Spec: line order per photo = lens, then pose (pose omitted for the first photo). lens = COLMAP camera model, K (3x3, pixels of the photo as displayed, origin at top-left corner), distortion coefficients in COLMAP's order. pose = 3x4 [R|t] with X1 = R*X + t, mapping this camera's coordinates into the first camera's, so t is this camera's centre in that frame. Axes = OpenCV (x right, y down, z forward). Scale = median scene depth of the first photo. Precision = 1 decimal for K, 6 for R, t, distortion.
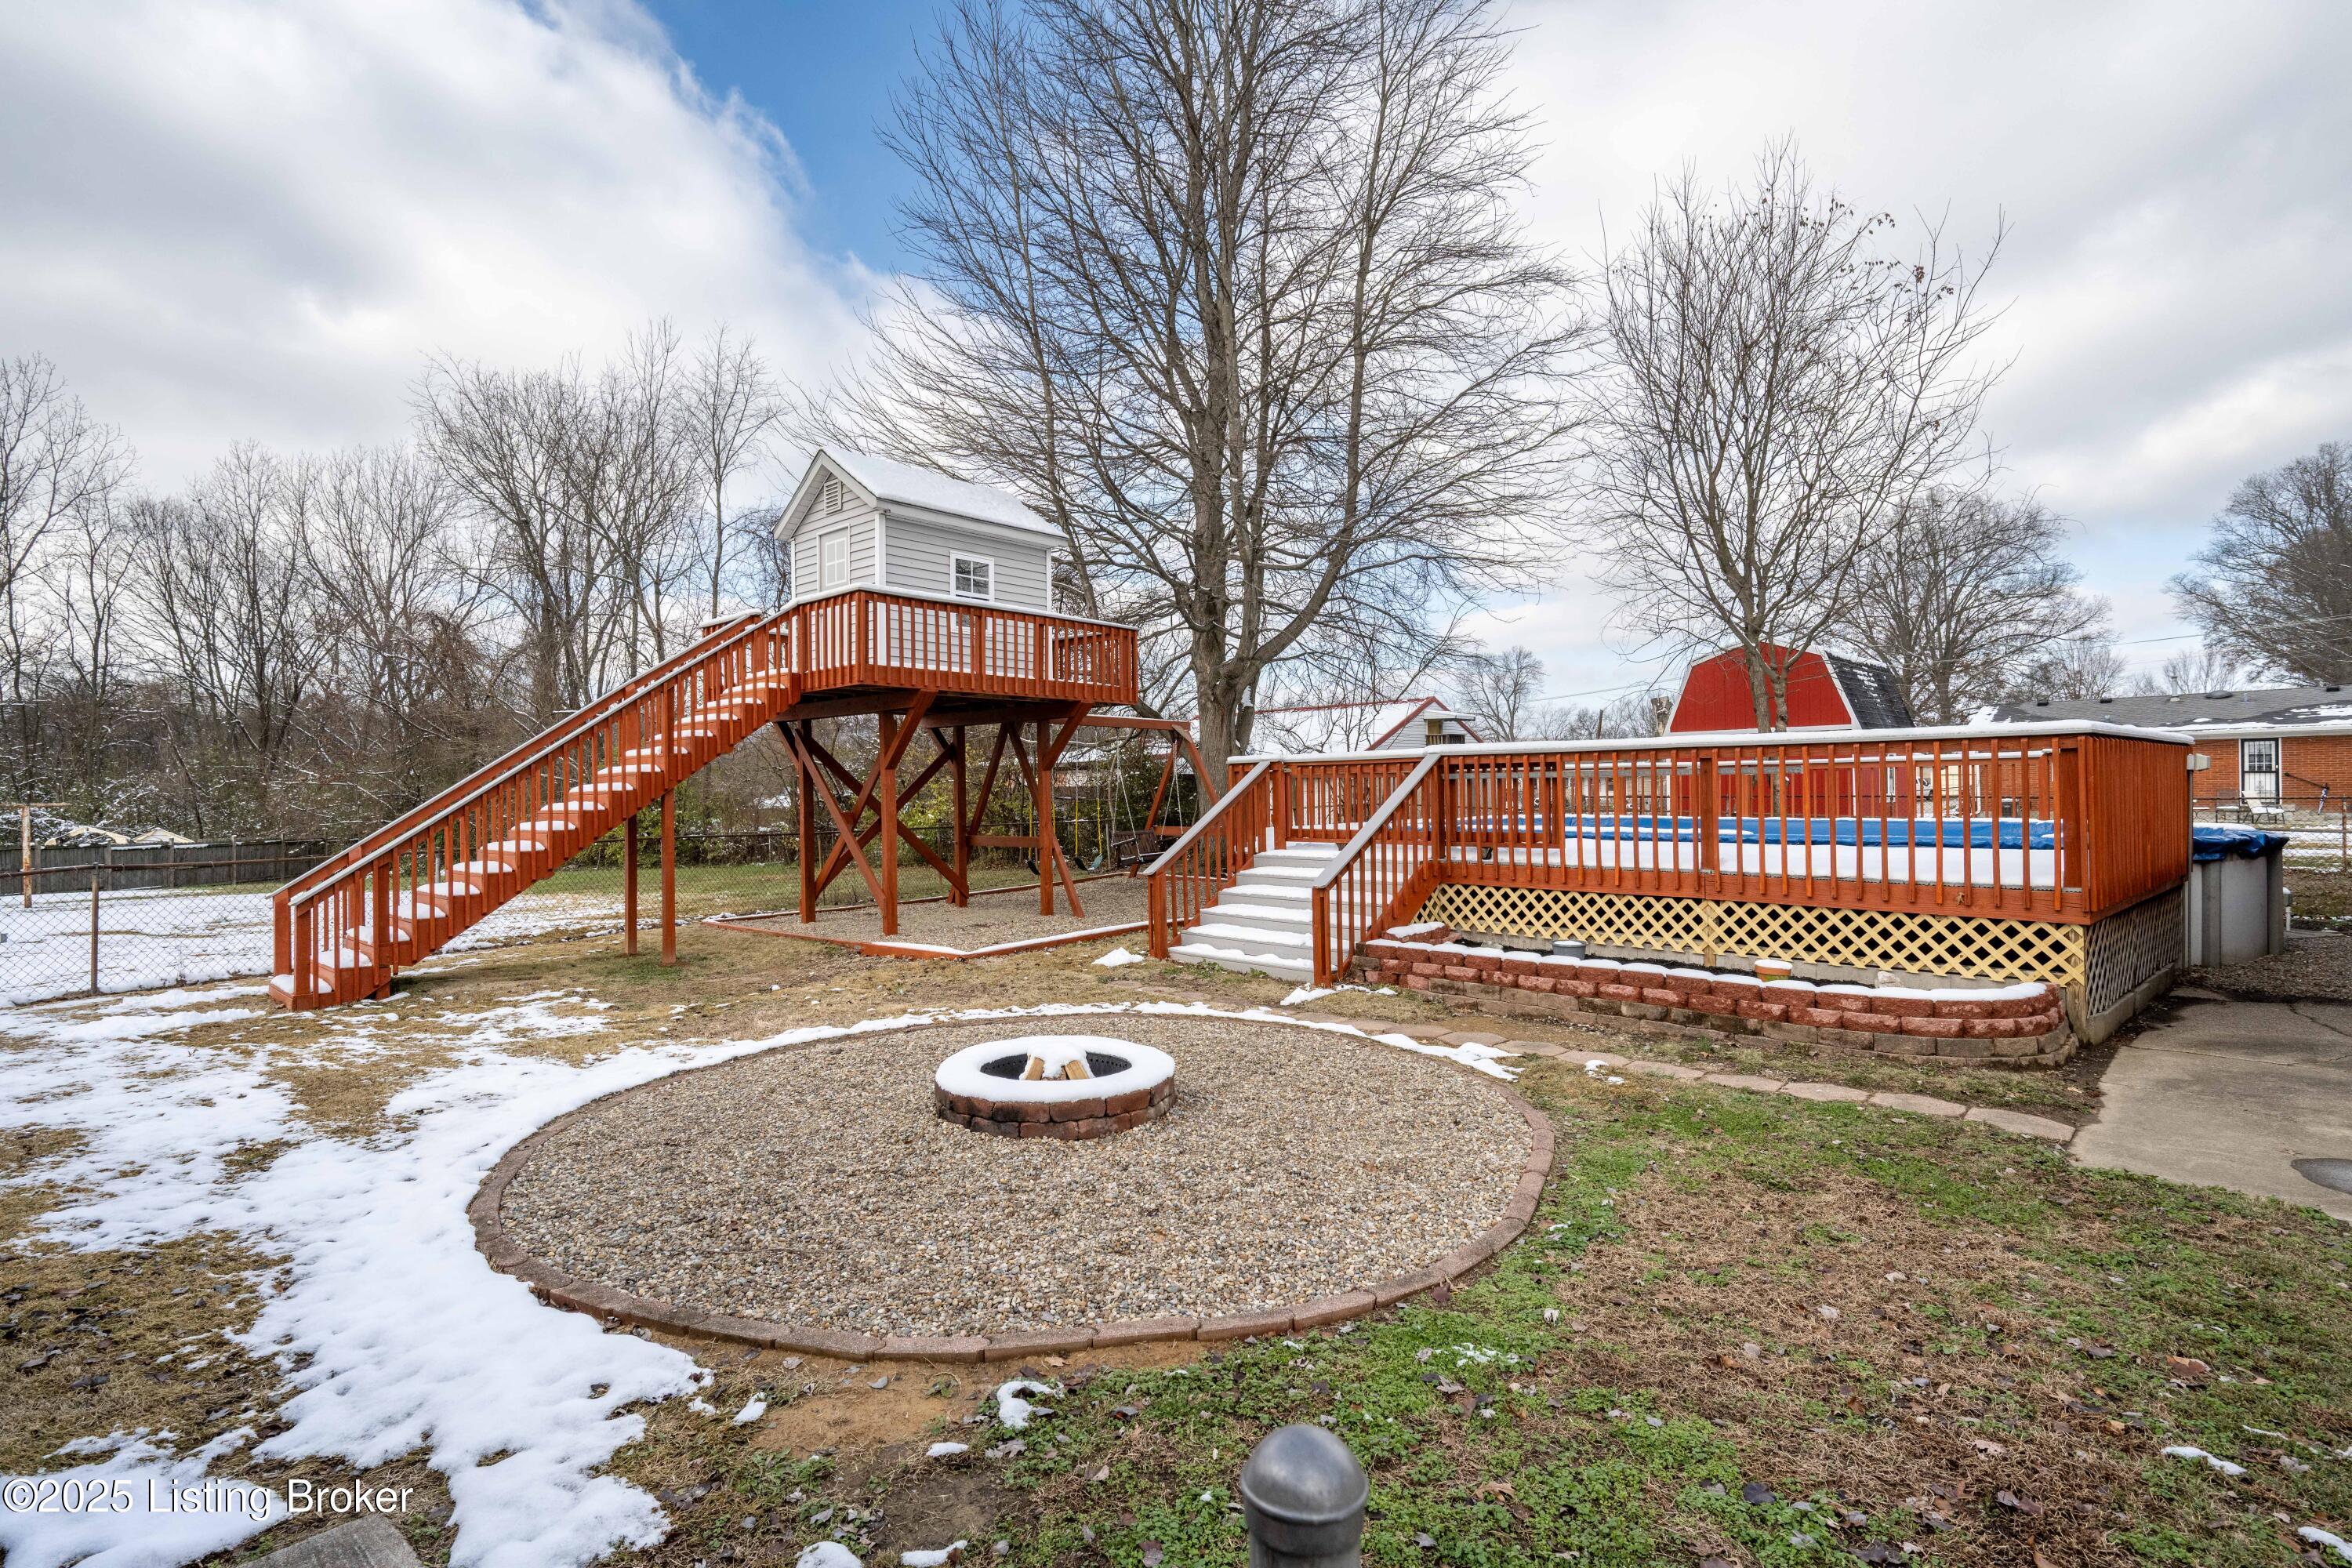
lens RADIAL K [[1153.5, 0, 1176.0], [0, 1153.5, 784.0], [0, 0, 1]] dist [-0.000098, -0.000922]
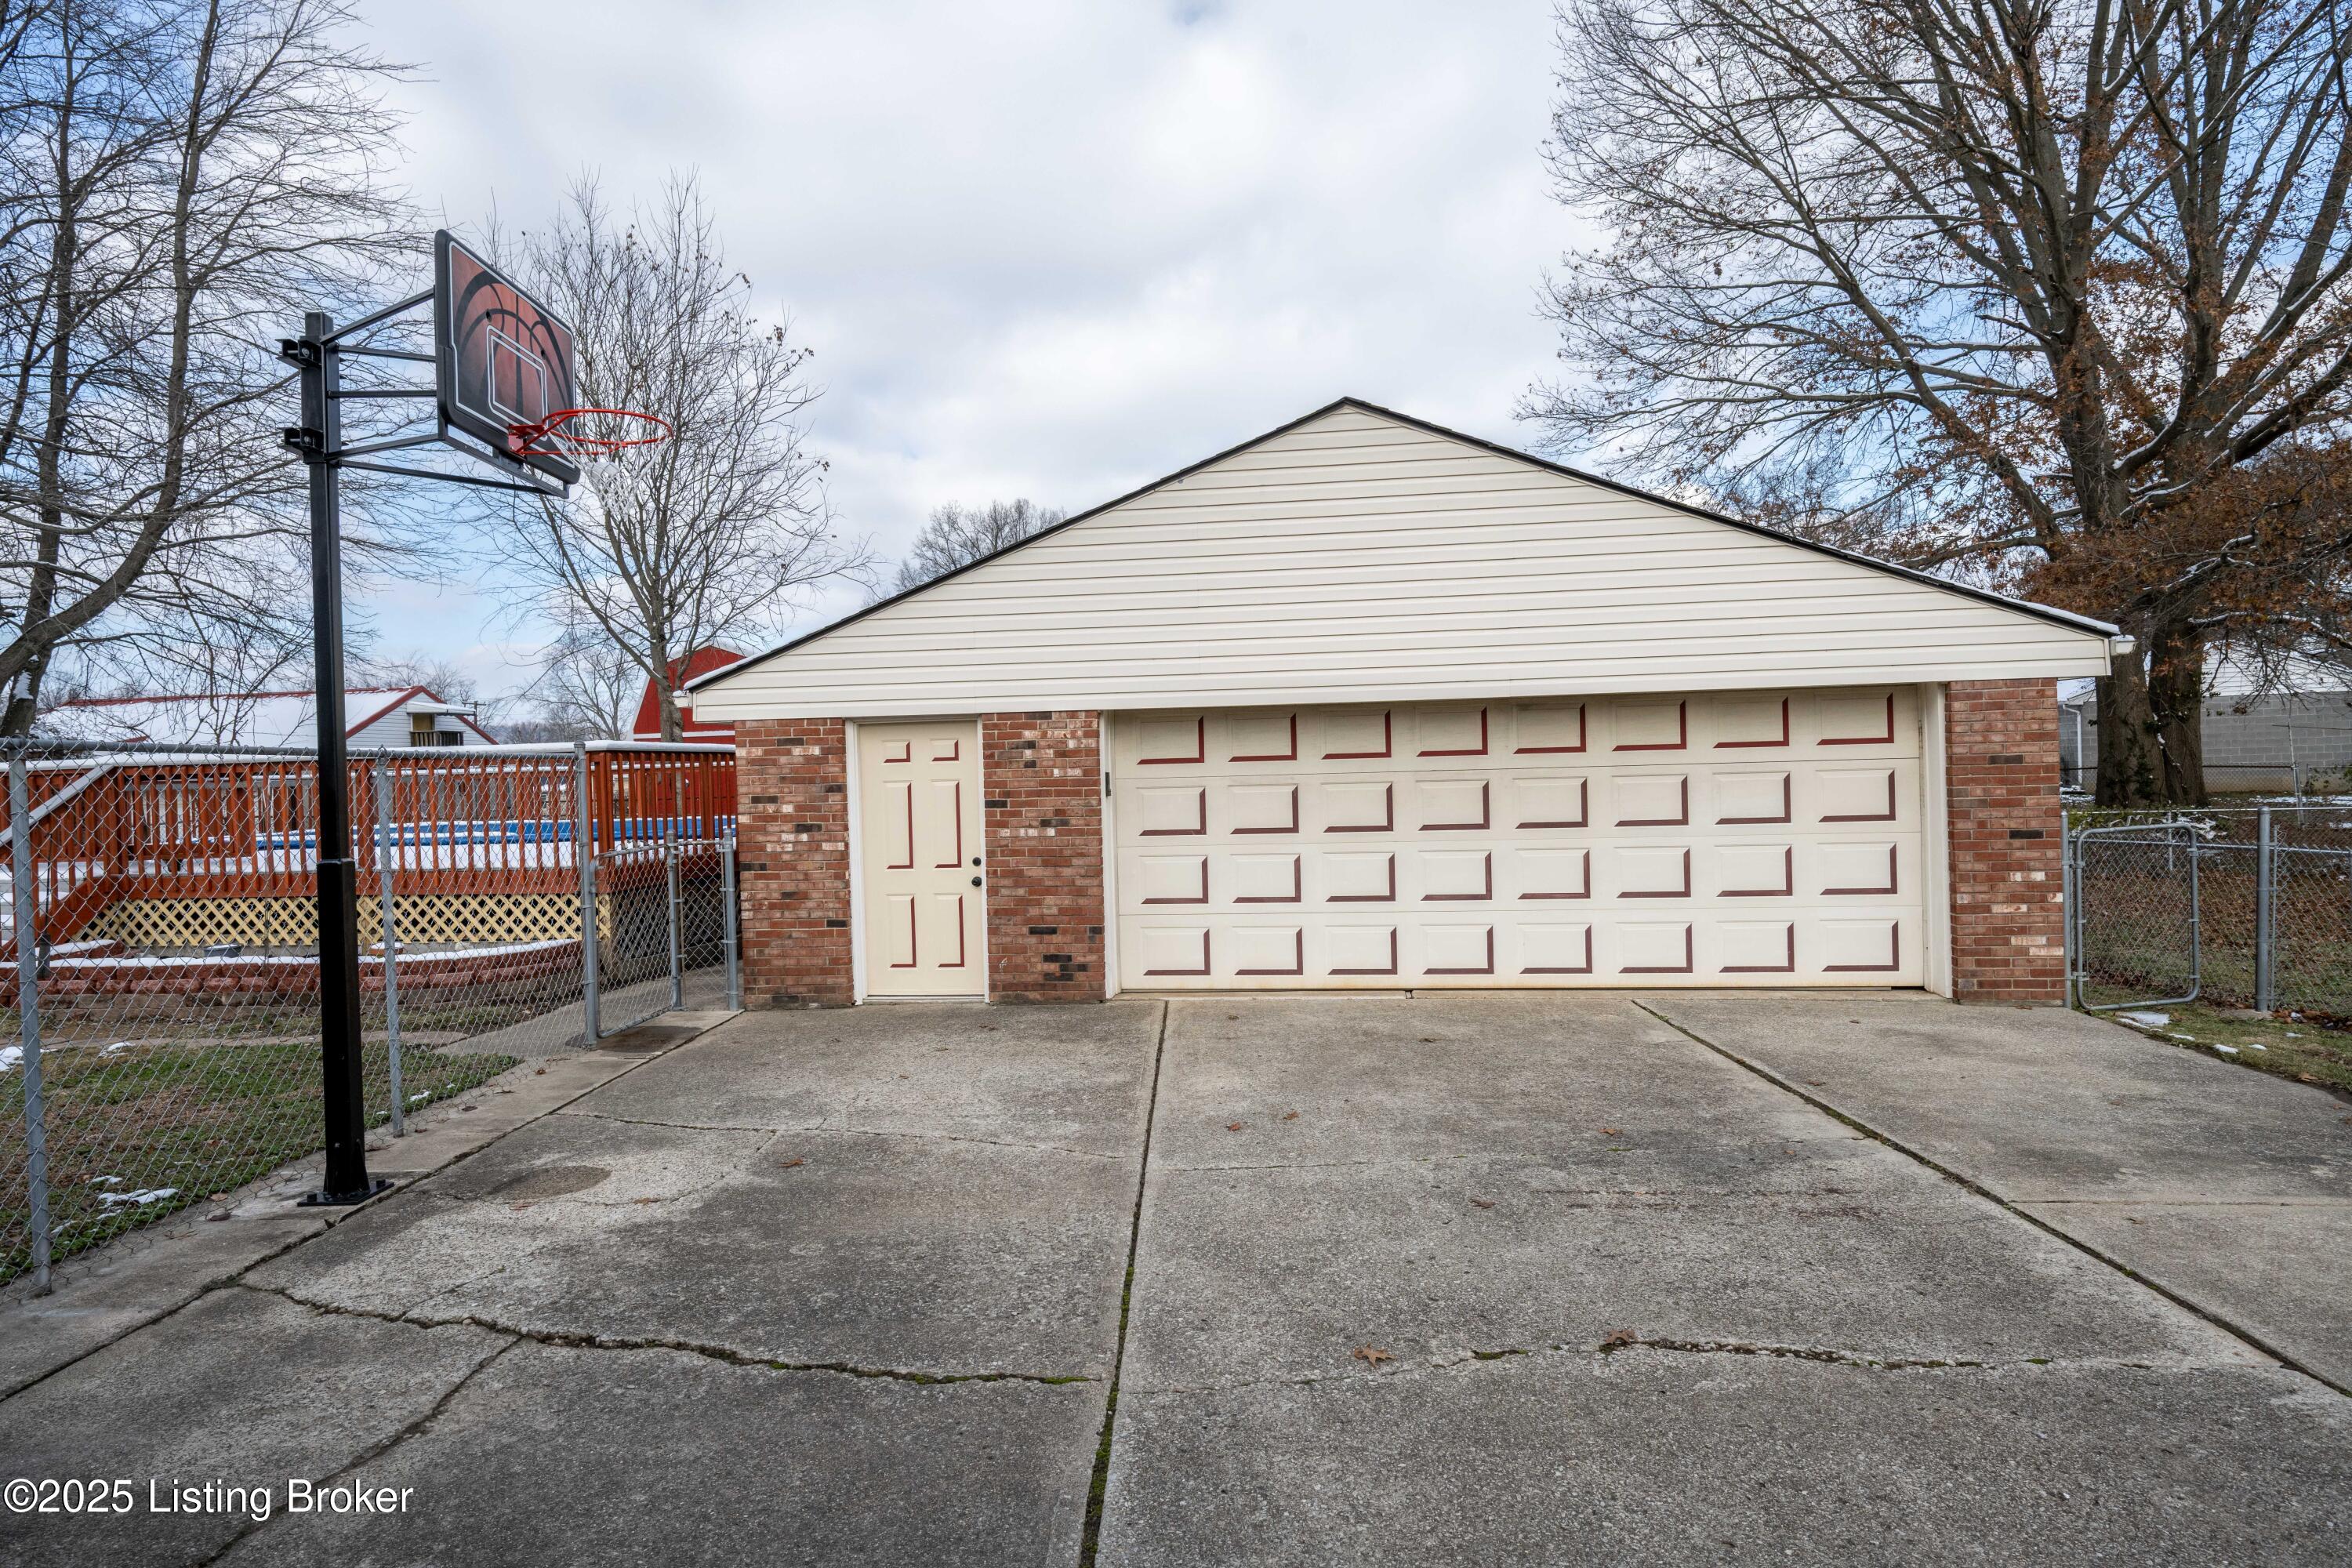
lens RADIAL K [[1304.5, 0, 1176.0], [0, 1304.5, 784.0], [0, 0, 1]] dist [0.023354, 0.000494]
pose [[0.785745, -0.015560, 0.618355, 0.064421], [0.015169, 0.999868, 0.005885, -0.000953], [-0.618365, 0.004755, 0.785877, -0.111191]]
